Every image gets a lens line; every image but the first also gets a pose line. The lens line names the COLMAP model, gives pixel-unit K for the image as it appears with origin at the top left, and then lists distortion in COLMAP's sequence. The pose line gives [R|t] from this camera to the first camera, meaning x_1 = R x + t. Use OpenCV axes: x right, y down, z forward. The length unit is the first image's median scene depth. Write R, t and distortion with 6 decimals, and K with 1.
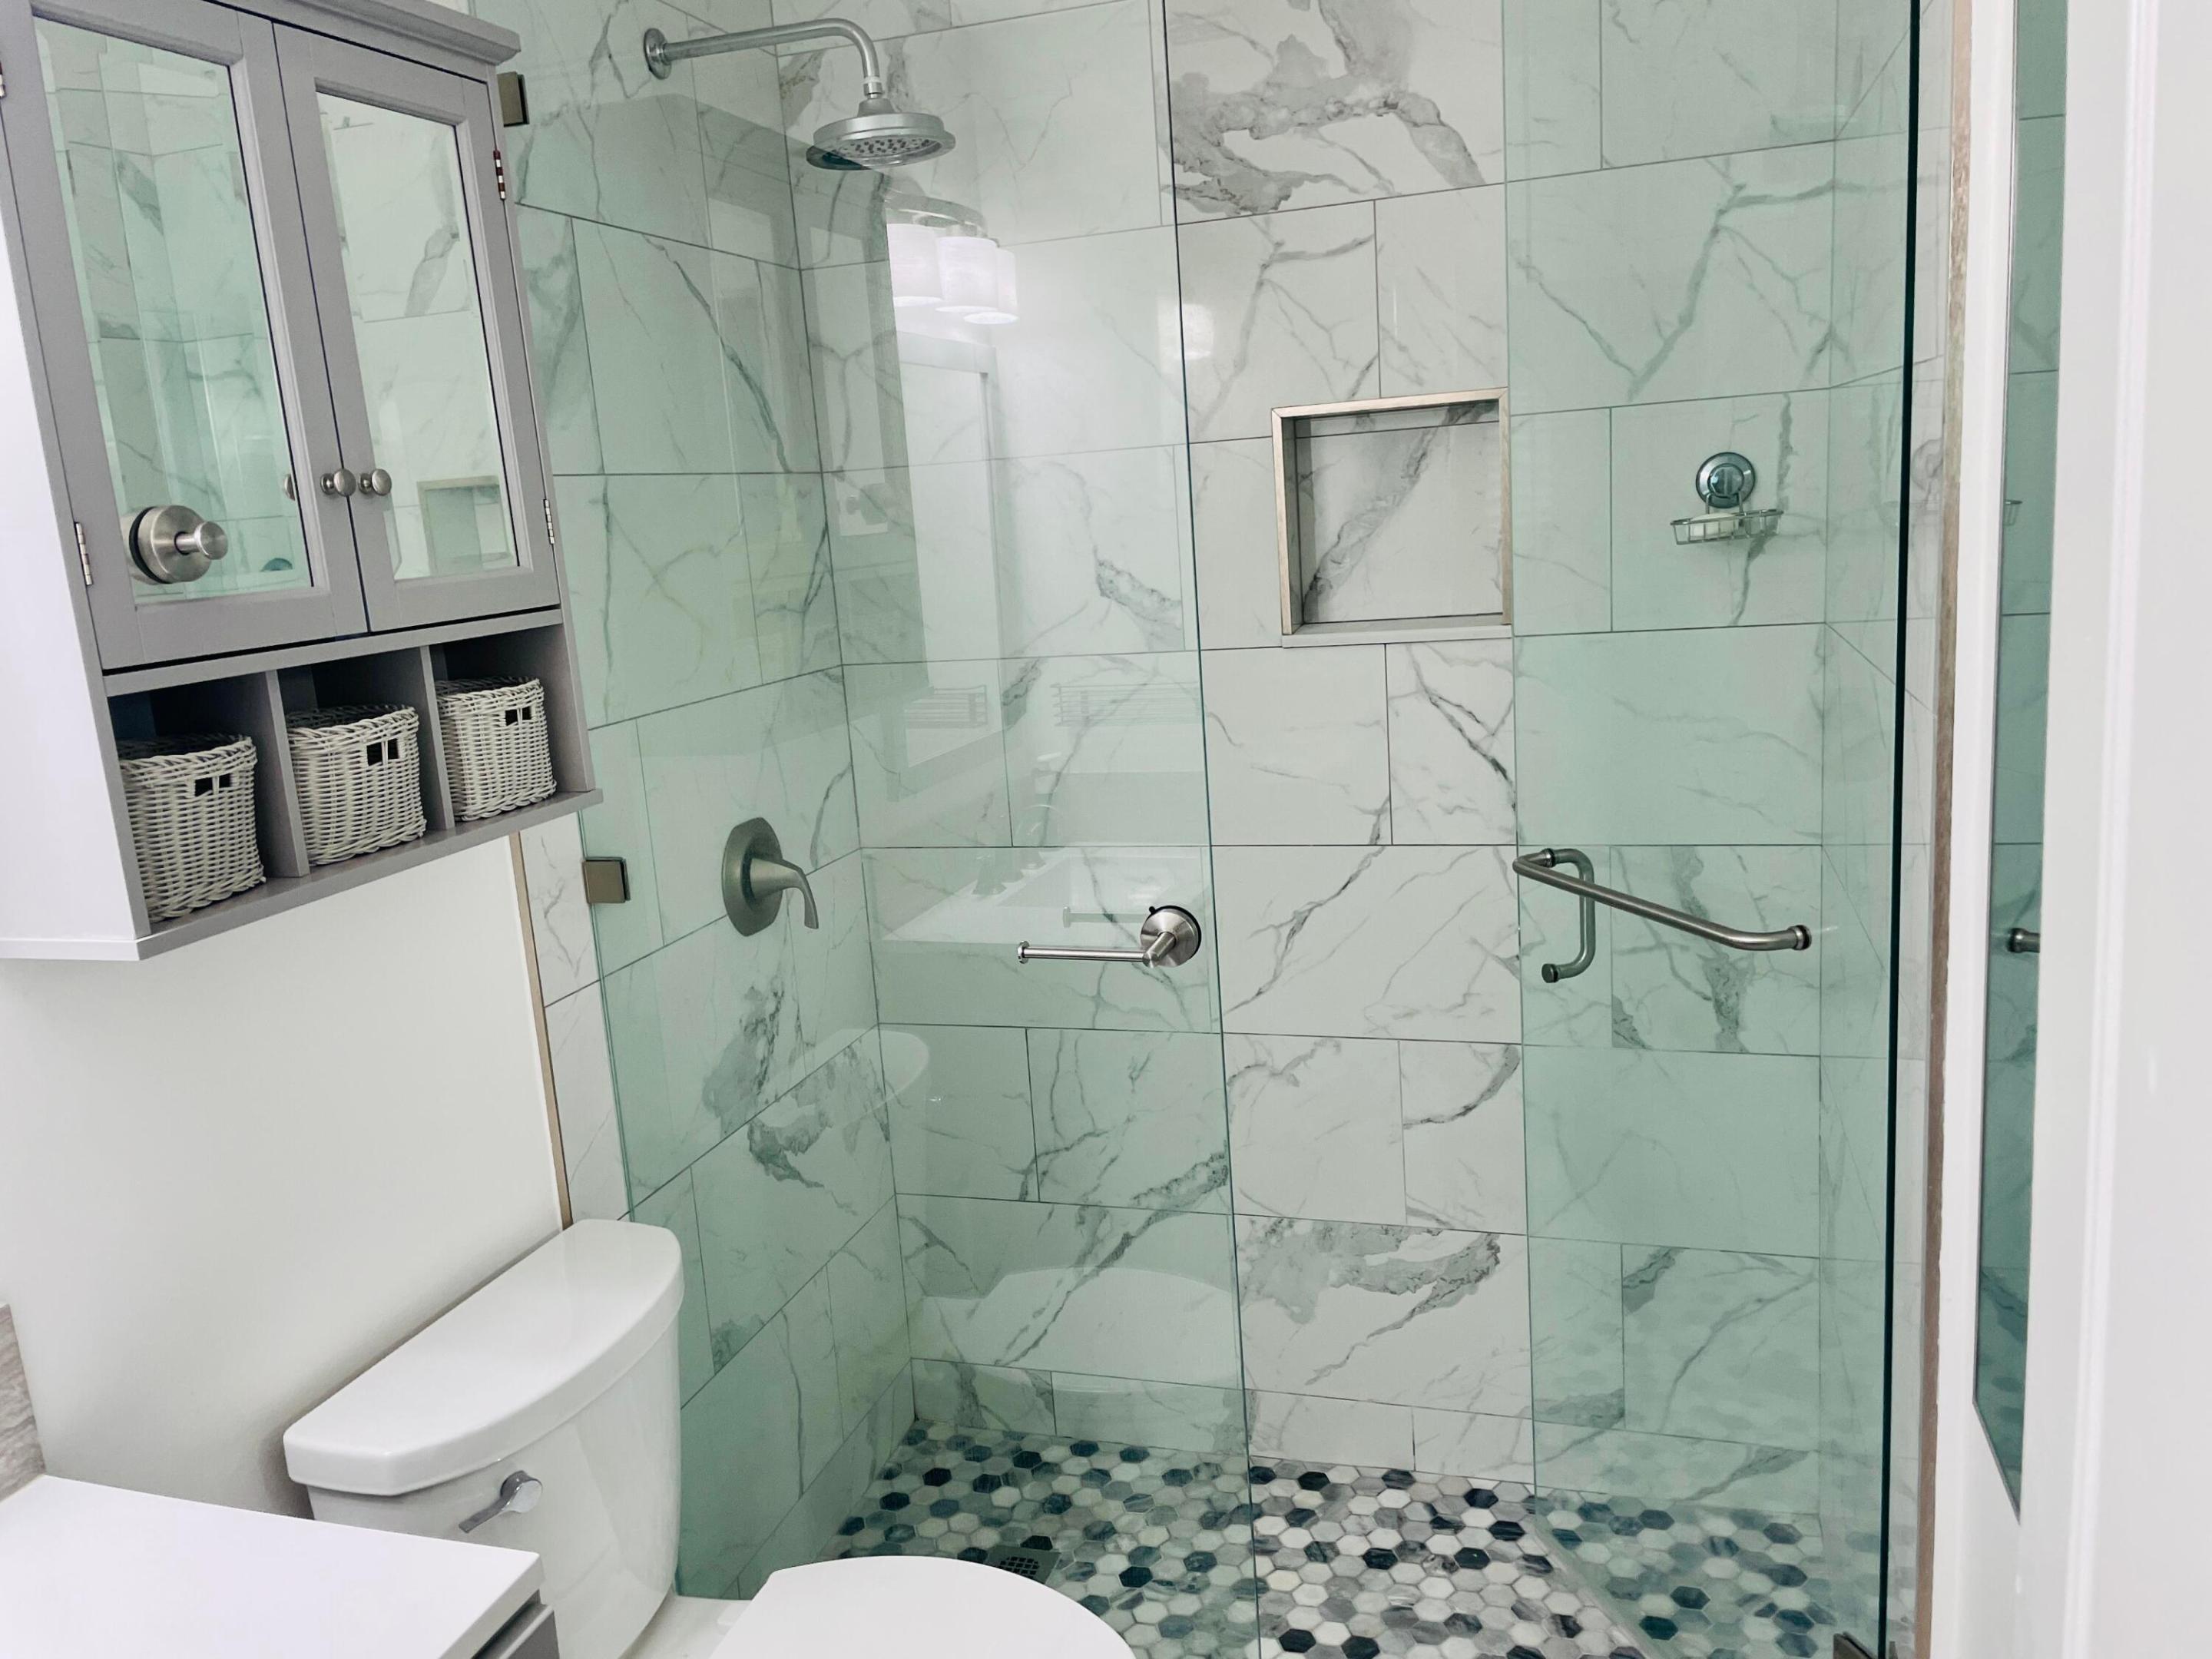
lens RADIAL K [[1714.3, 0, 1077.9], [0, 1714.3, 837.5], [0, 0, 1]] dist [0.092666, -0.137771]
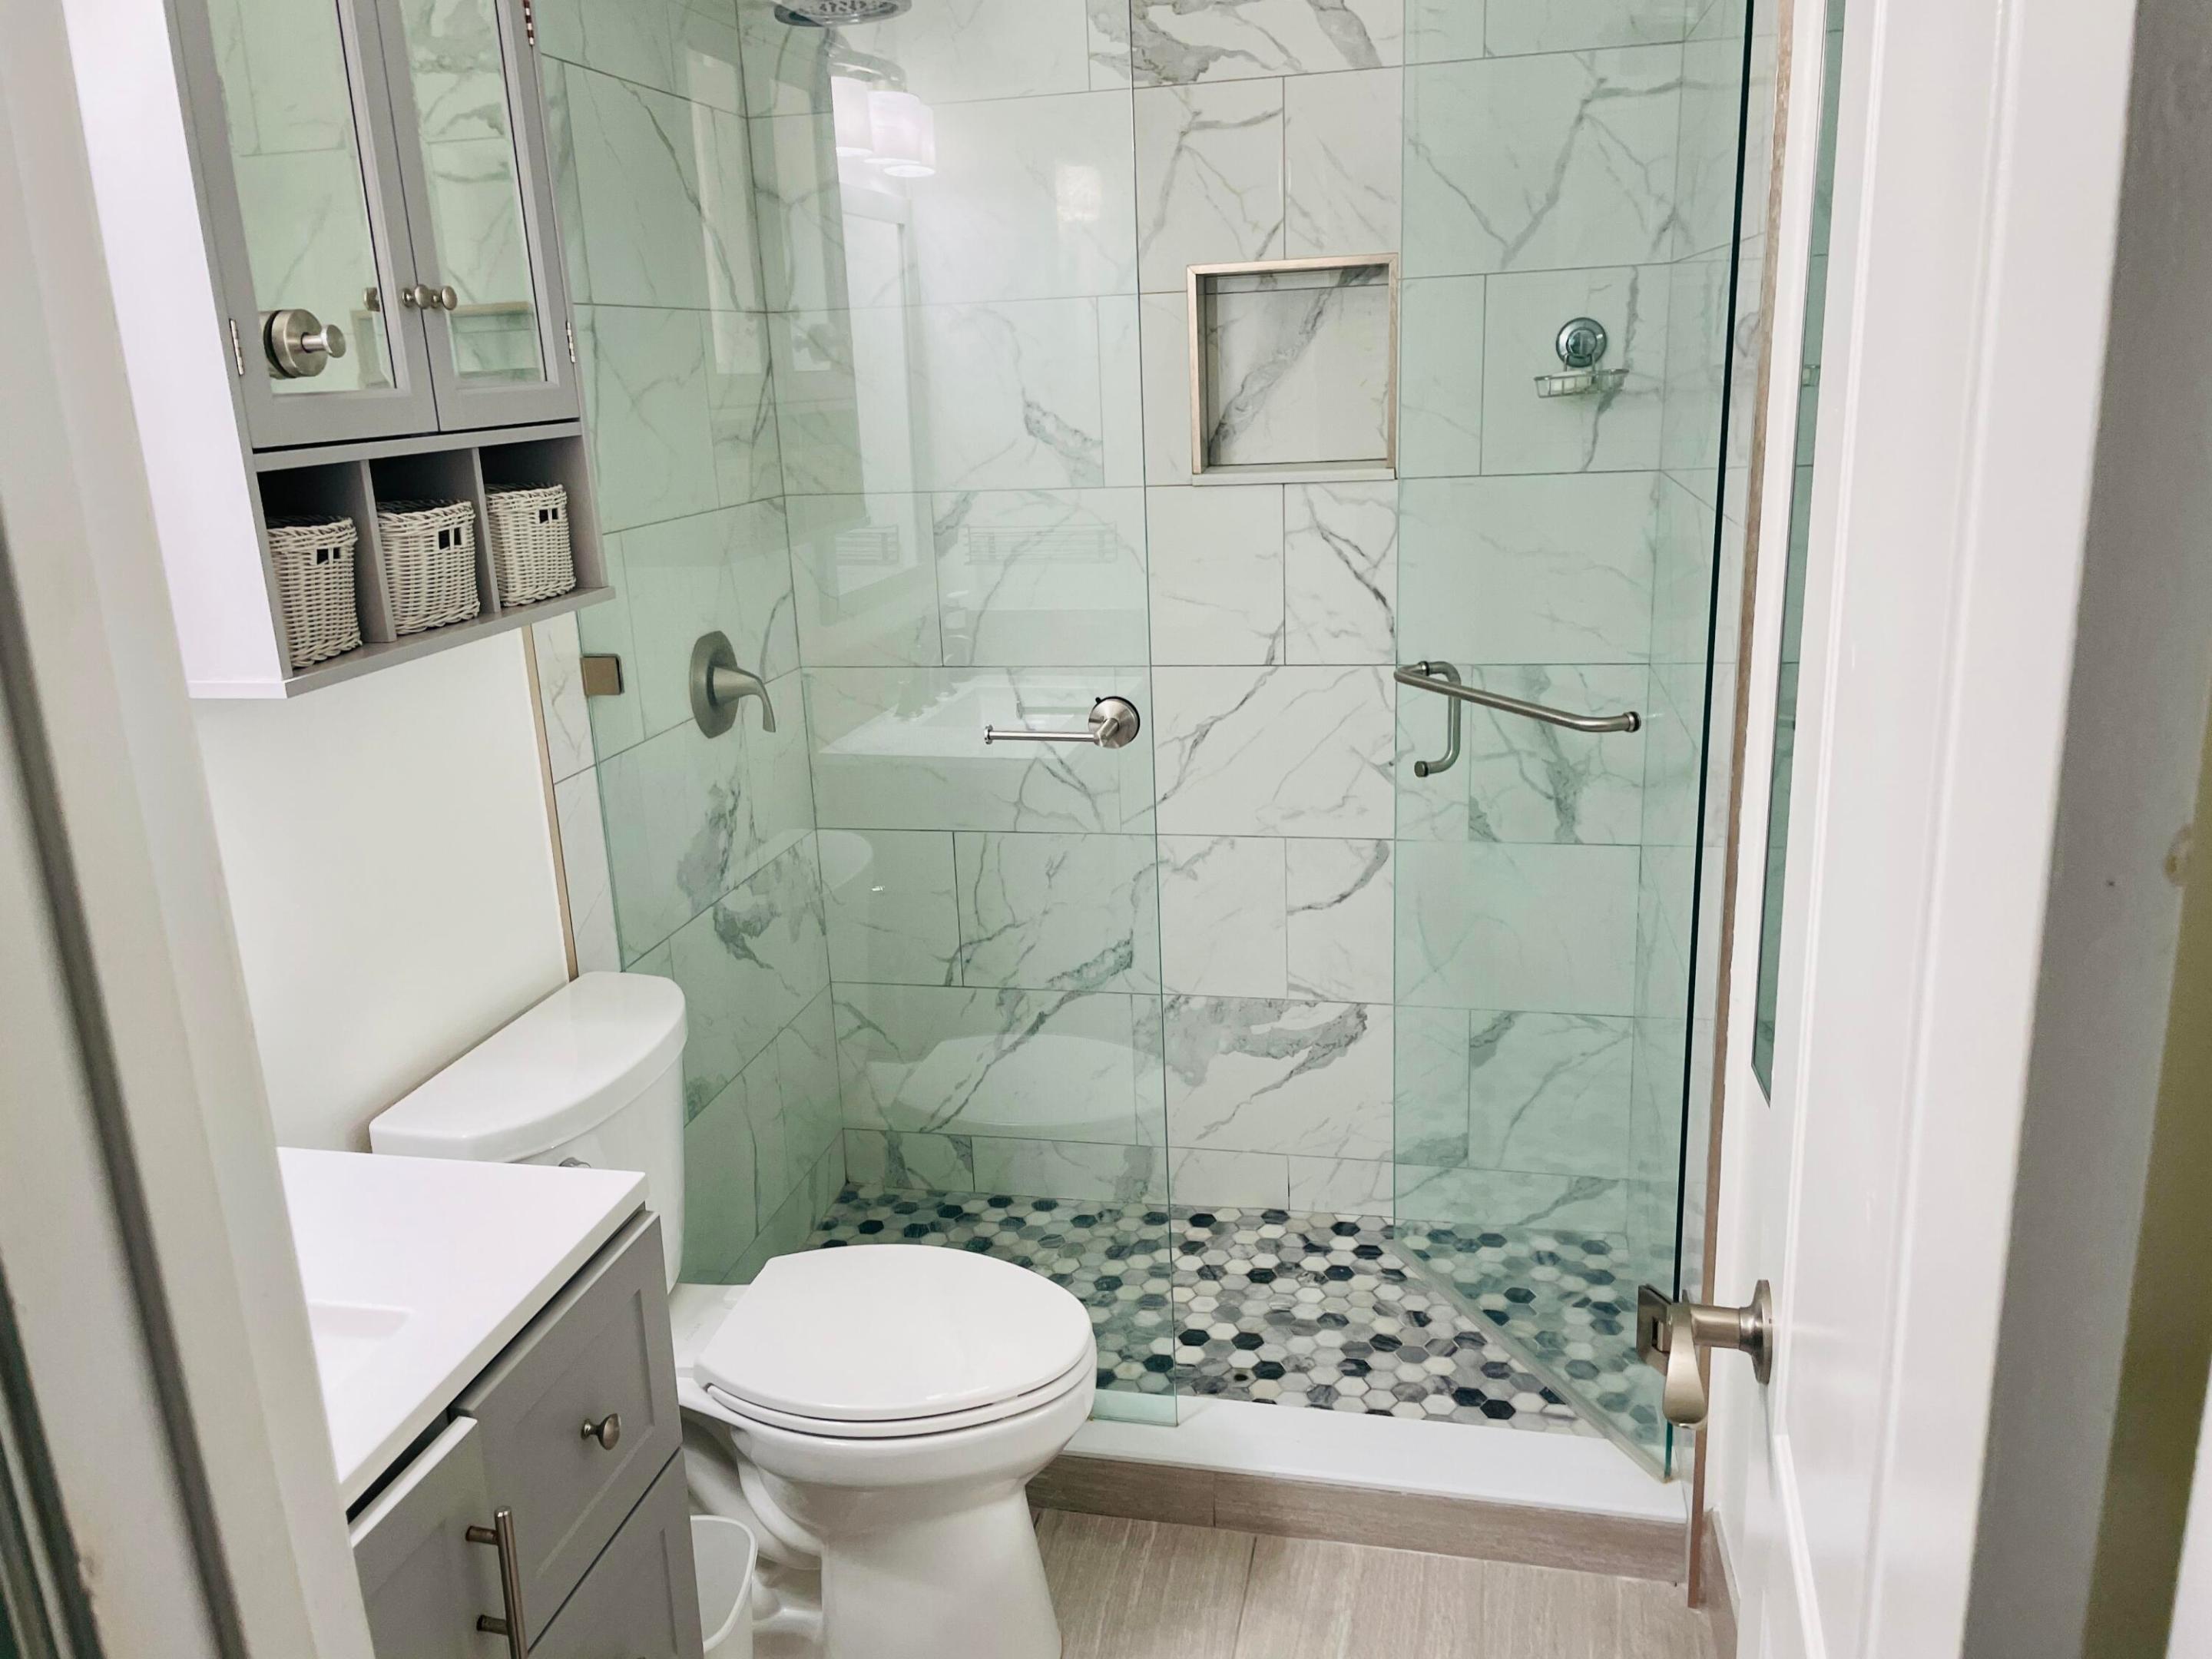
lens RADIAL K [[1714.3, 0, 1077.9], [0, 1714.3, 837.5], [0, 0, 1]] dist [0.092666, -0.137771]
pose [[0.995812, 0.004312, 0.091328, -0.057548], [-0.010829, 0.997419, 0.070982, 0.039882], [-0.090786, -0.071674, 0.993288, -0.124270]]
